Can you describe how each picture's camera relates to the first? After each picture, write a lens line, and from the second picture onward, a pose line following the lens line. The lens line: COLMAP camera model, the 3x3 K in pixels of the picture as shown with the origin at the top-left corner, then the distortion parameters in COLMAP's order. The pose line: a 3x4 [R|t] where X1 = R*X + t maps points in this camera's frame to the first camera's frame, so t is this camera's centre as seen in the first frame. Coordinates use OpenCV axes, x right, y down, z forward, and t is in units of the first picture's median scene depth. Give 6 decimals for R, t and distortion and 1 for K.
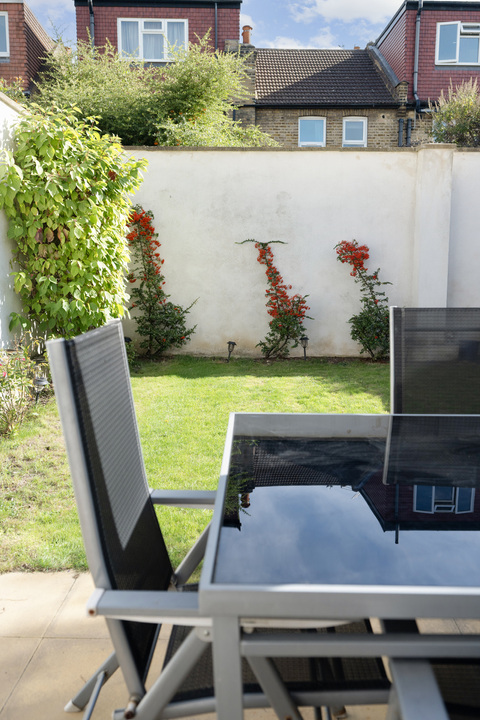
lens RADIAL K [[620.4, 0, 239.8], [0, 620.4, 360.7], [0, 0, 1]] dist [0.004000, 0.000338]
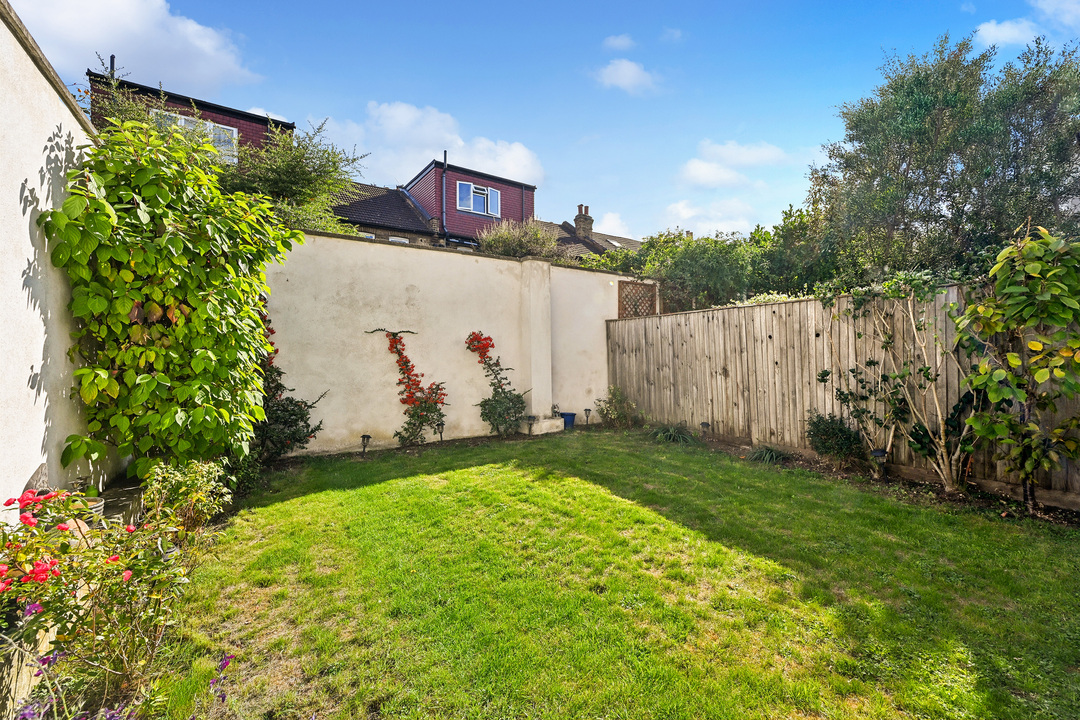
lens RADIAL K [[451.6, 0, 552.7], [0, 451.6, 353.0], [0, 0, 1]] dist [0.003314, 0.000151]
pose [[0.827257, -0.005919, 0.561793, -0.162212], [0.092469, 0.987742, -0.125756, -0.040811], [-0.554163, 0.155980, 0.817664, 0.262349]]
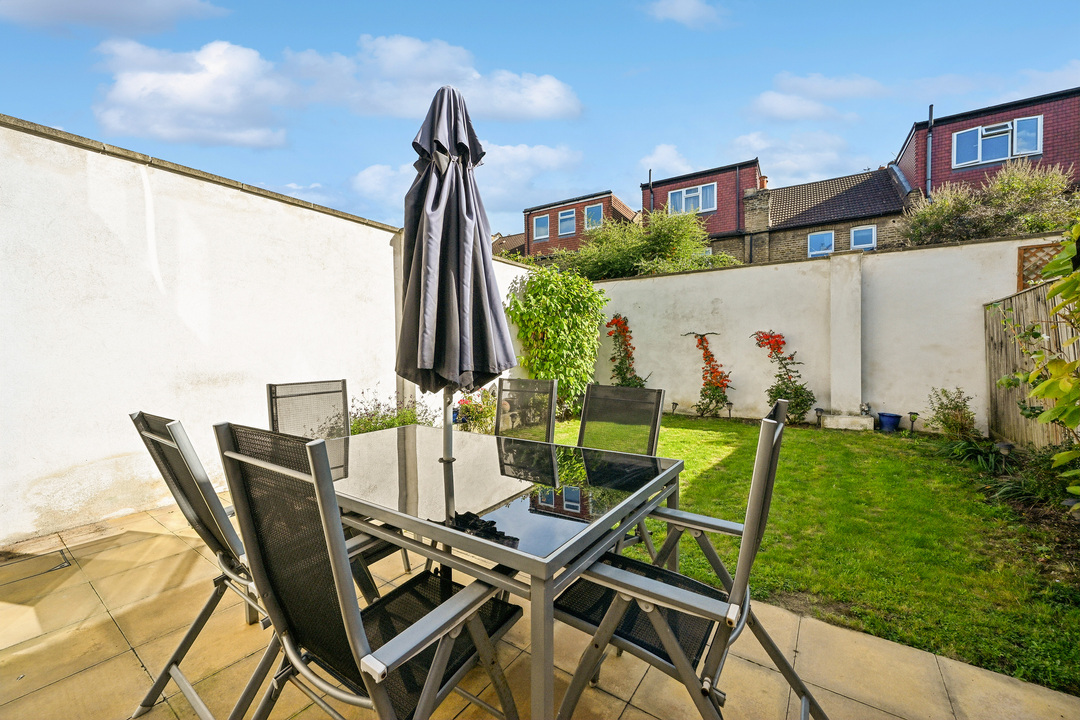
lens RADIAL K [[423.9, 0, 539.2], [0, 423.9, 362.3], [0, 0, 1]] dist [0.002439, 0.000154]
pose [[0.832832, 0.004122, -0.553510, 0.268357], [-0.070348, 0.992652, -0.098456, -0.004544], [0.549037, 0.120936, 0.827002, -0.001873]]
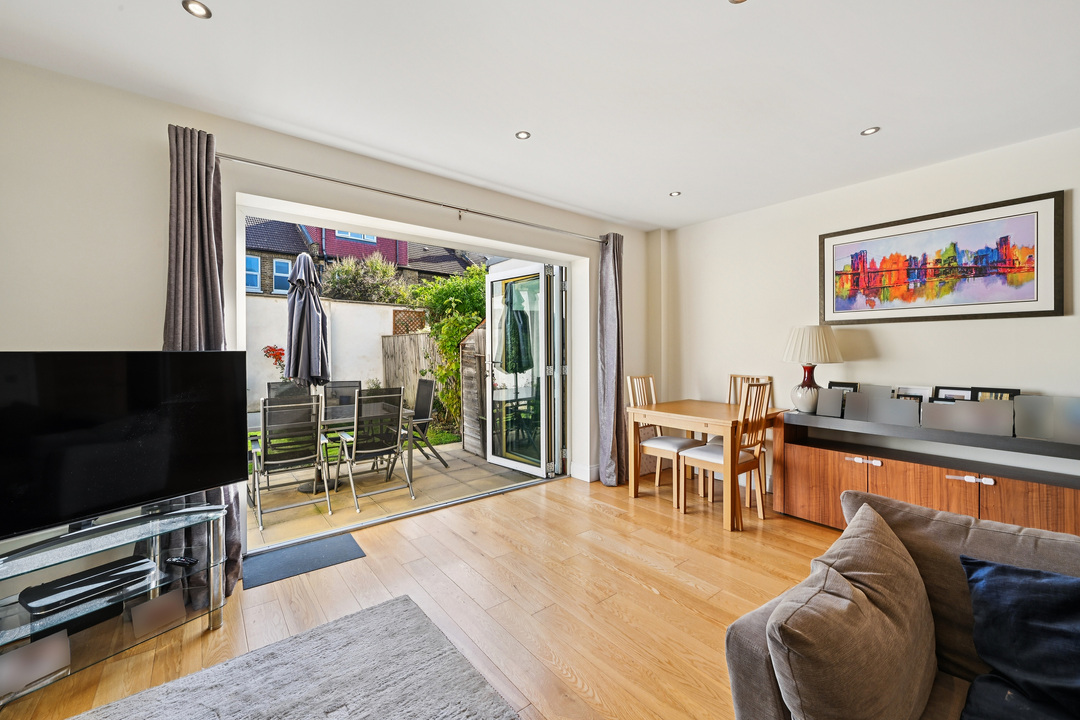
lens RADIAL K [[423.9, 0, 541.2], [0, 423.9, 354.6], [0, 0, 1]] dist [0.002439, 0.000154]
pose [[0.762700, -0.012143, 0.646638, -0.025105], [0.098357, 0.990372, -0.097412, 0.030534], [-0.639230, 0.137897, 0.756551, -0.432639]]
